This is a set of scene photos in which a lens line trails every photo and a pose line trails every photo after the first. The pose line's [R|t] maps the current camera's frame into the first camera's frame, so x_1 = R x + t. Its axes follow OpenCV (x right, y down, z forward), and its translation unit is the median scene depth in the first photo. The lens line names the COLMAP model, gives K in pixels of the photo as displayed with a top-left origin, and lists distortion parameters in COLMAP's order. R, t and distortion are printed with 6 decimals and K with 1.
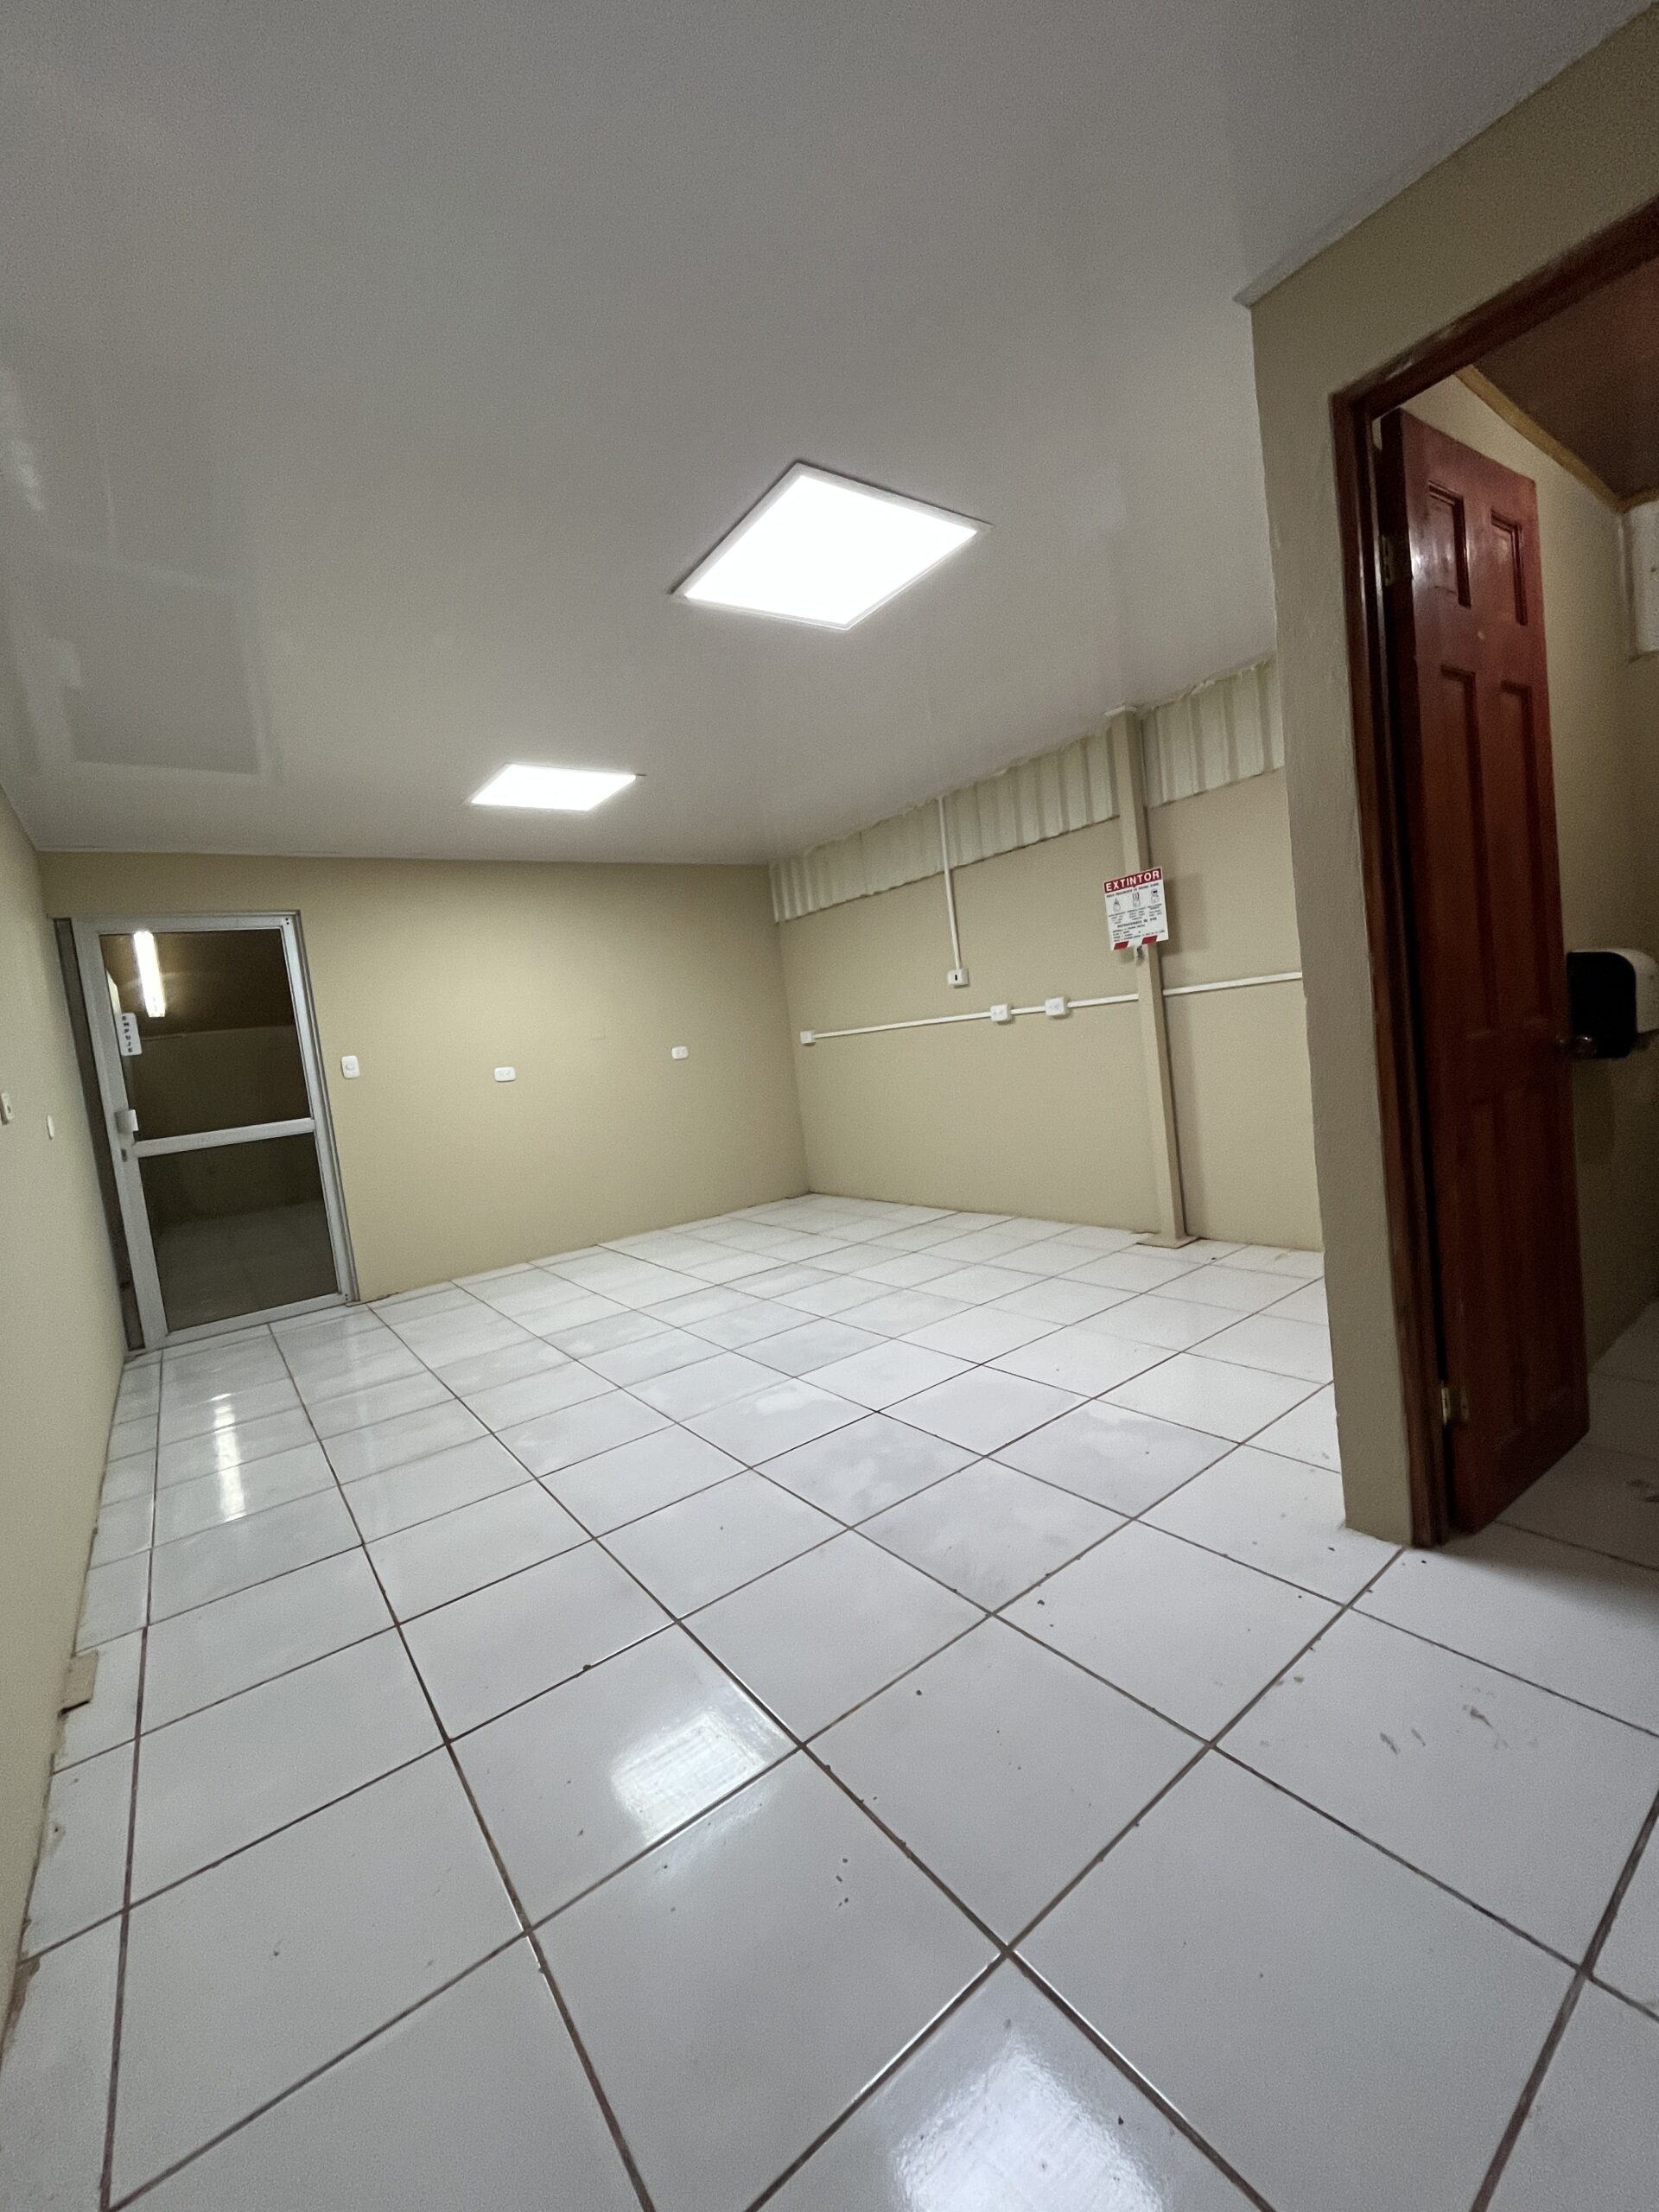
lens RADIAL K [[899.4, 0, 830.6], [0, 899.4, 1104.3], [0, 0, 1]] dist [-0.009412, -0.000325]
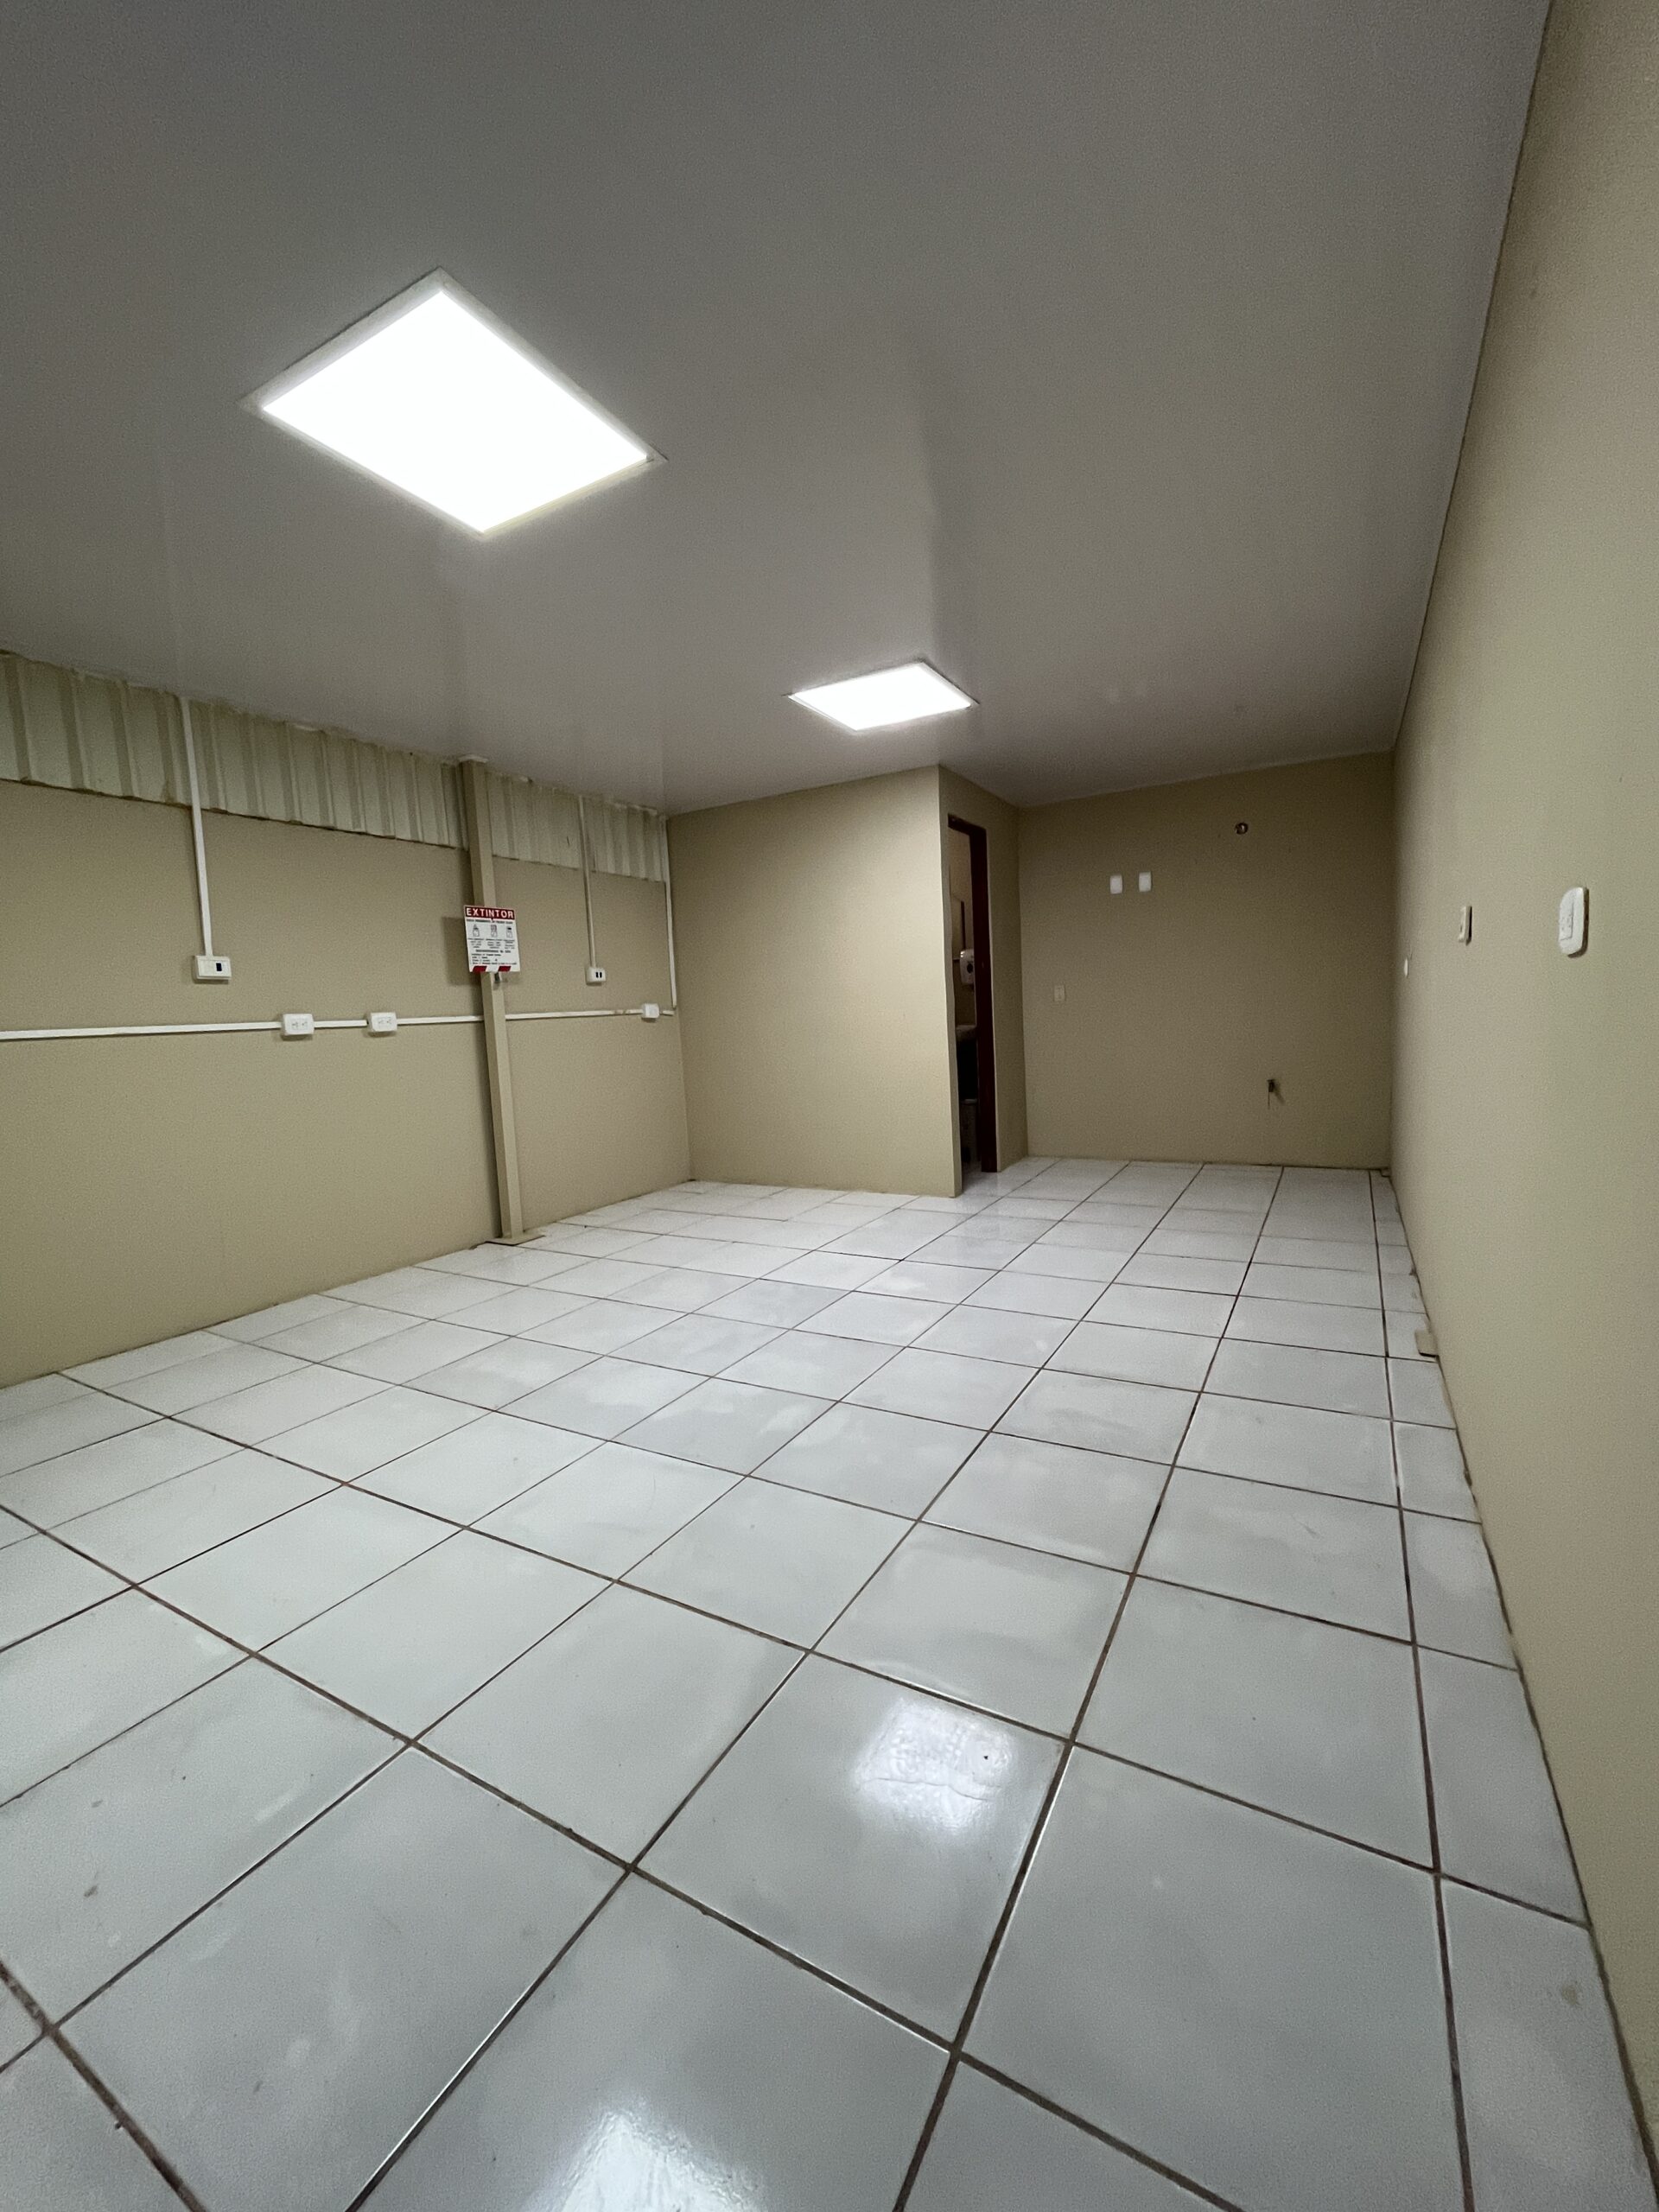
lens RADIAL K [[899.4, 0, 826.3], [0, 899.4, 1106.3], [0, 0, 1]] dist [-0.009412, -0.000325]
pose [[-0.388781, 0.043744, 0.920291, -0.831819], [0.164541, 0.986110, 0.022638, 0.028953], [-0.906518, 0.160227, -0.390578, 1.093368]]
